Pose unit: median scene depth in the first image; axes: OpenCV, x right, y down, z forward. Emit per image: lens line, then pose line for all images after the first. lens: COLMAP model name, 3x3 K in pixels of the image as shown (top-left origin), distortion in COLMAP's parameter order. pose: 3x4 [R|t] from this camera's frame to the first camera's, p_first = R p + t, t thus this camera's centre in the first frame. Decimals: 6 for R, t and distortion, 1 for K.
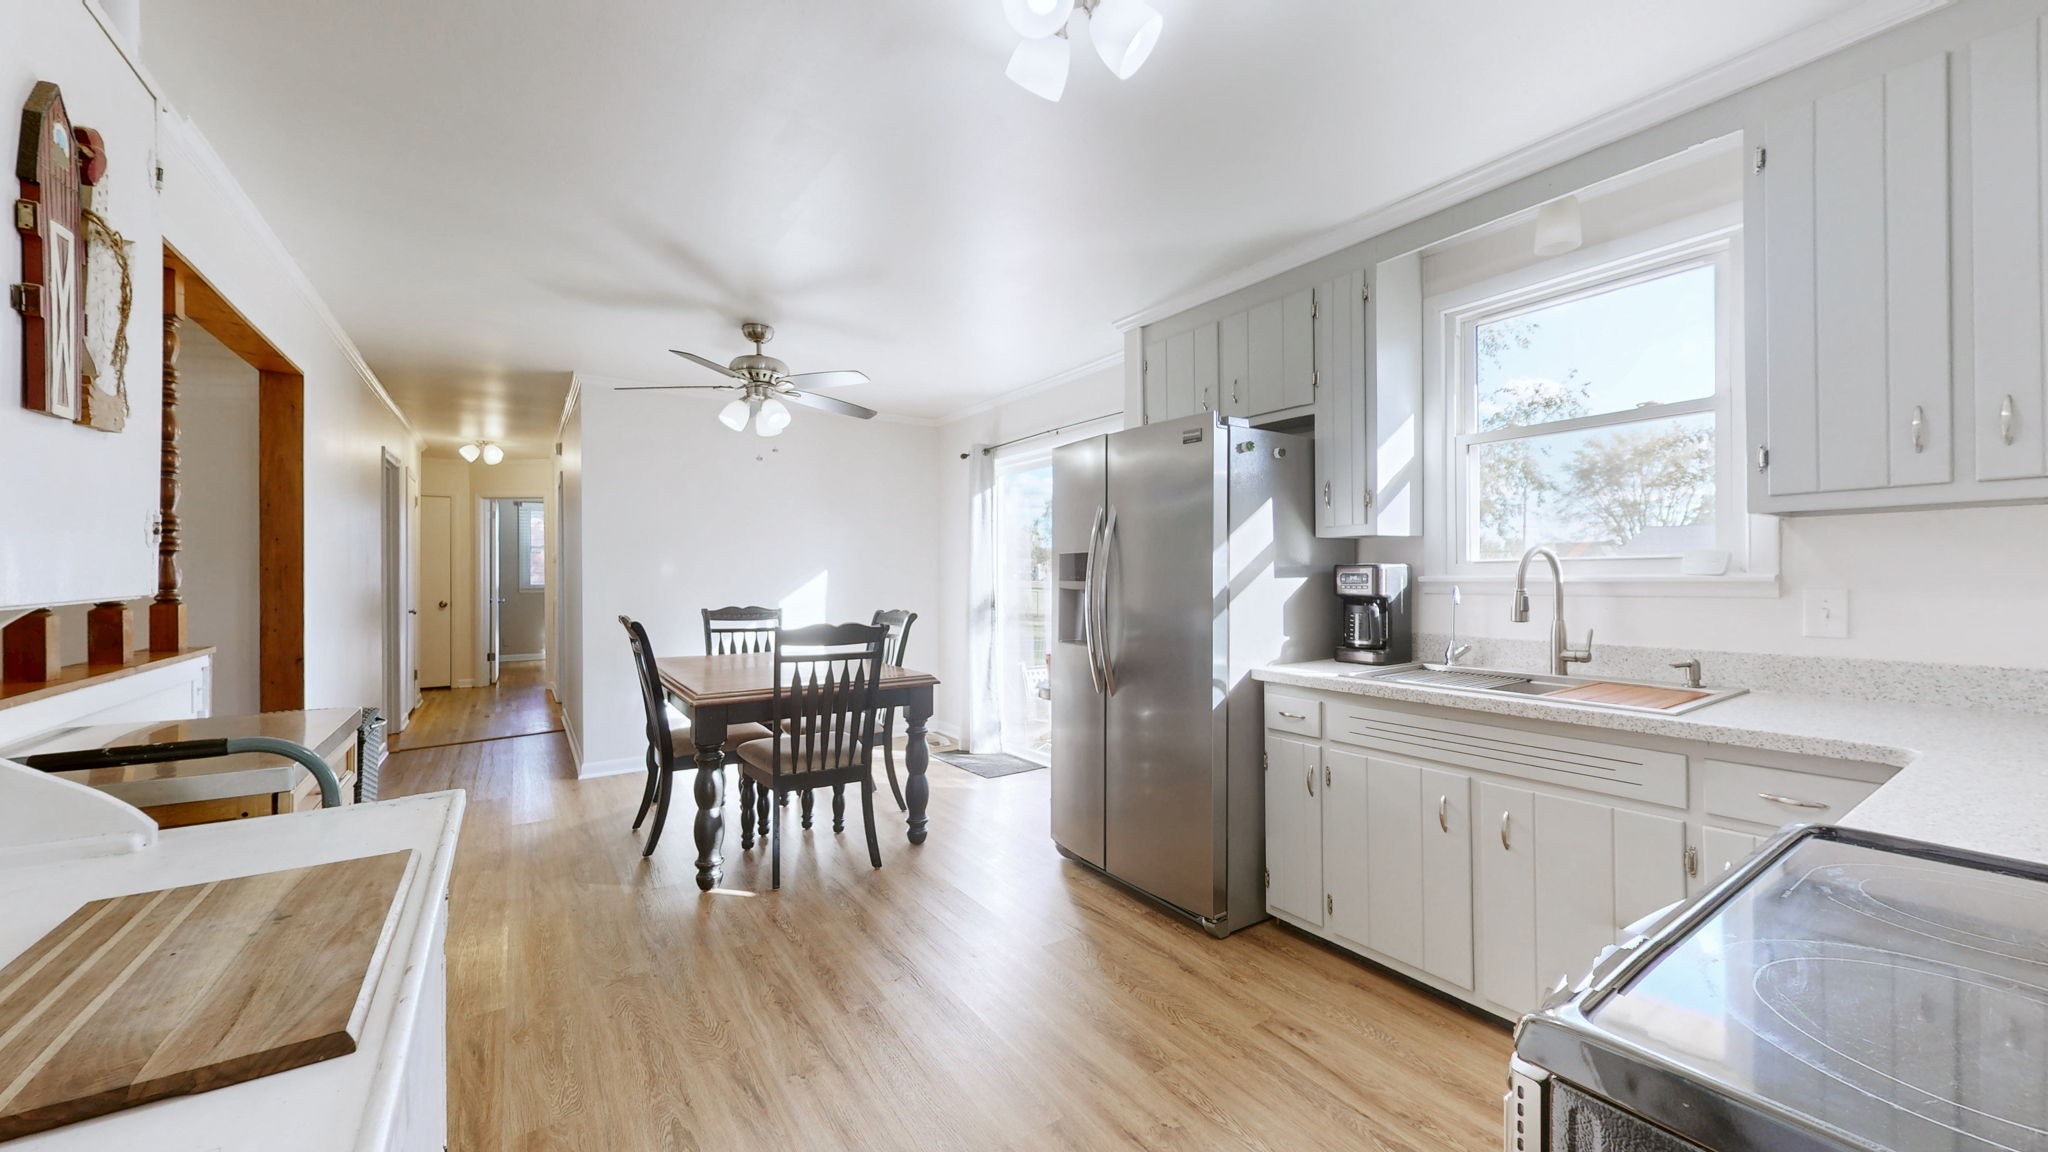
lens RADIAL K [[749.0, 0, 1024.6], [0, 749.0, 570.8], [0, 0, 1]] dist [-0.000339, -0.000002]
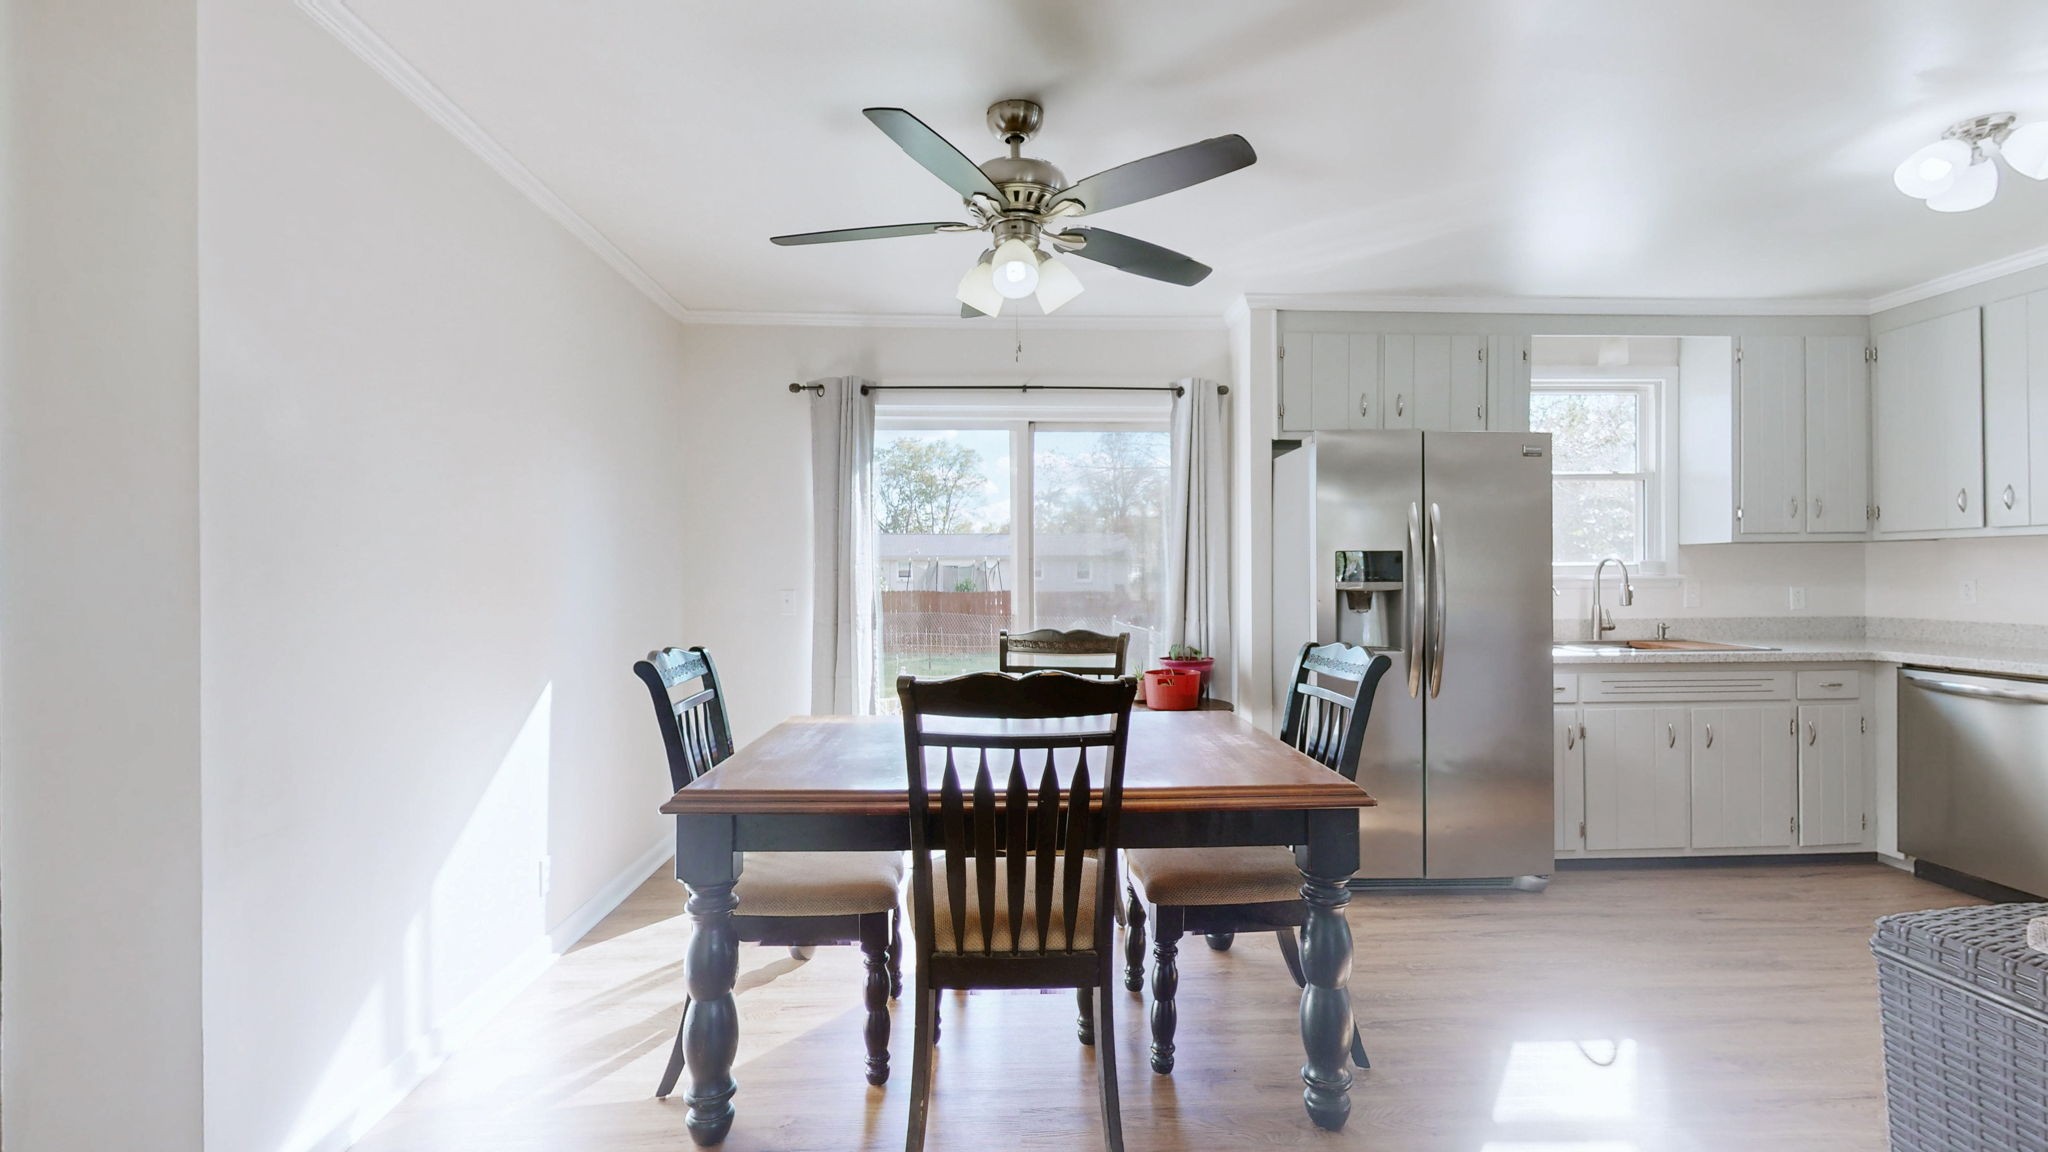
lens RADIAL K [[832.4, 0, 1020.9], [0, 832.4, 573.9], [0, 0, 1]] dist [-0.002109, -0.000124]
pose [[0.512683, 0.003143, 0.858572, -1.352184], [-0.002564, 0.999994, -0.002129, 0.008669], [-0.858574, -0.001110, 0.512688, 1.119546]]
